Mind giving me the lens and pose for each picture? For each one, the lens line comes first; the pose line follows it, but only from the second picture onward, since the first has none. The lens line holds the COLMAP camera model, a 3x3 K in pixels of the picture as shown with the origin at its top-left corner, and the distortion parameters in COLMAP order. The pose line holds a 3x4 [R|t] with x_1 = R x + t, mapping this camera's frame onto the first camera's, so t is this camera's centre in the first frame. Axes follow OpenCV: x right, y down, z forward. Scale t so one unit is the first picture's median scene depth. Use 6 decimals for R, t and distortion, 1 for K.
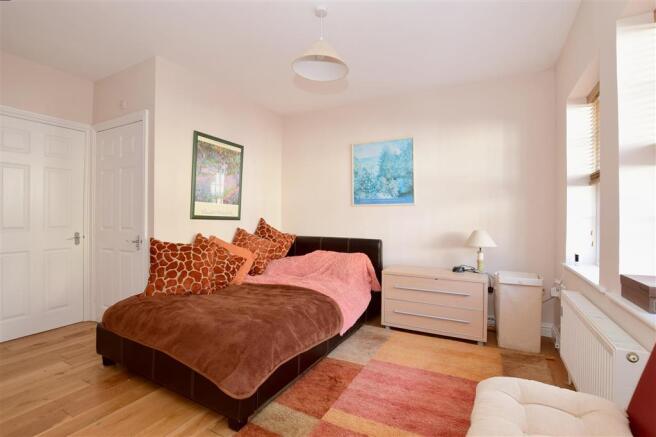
lens RADIAL K [[308.0, 0, 328.0], [0, 308.0, 218.5], [0, 0, 1]] dist [-0.033581, 0.000654]
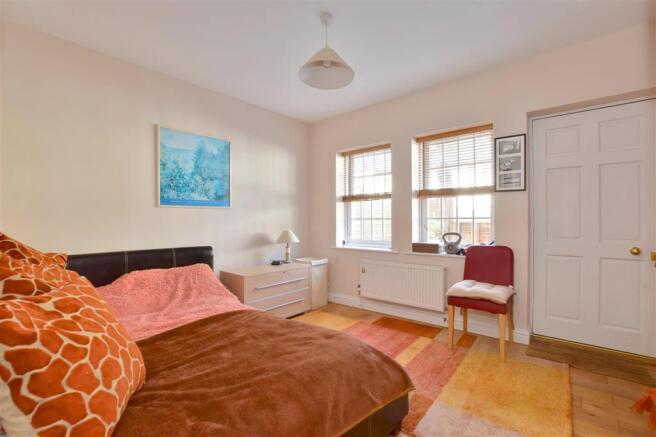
lens RADIAL K [[308.0, 0, 328.0], [0, 308.0, 218.5], [0, 0, 1]] dist [-0.033581, 0.000654]
pose [[0.185411, -0.000369, 0.982661, -0.627724], [0.011692, 0.999930, -0.001830, -0.005651], [-0.982592, 0.011828, 0.185402, 0.483575]]
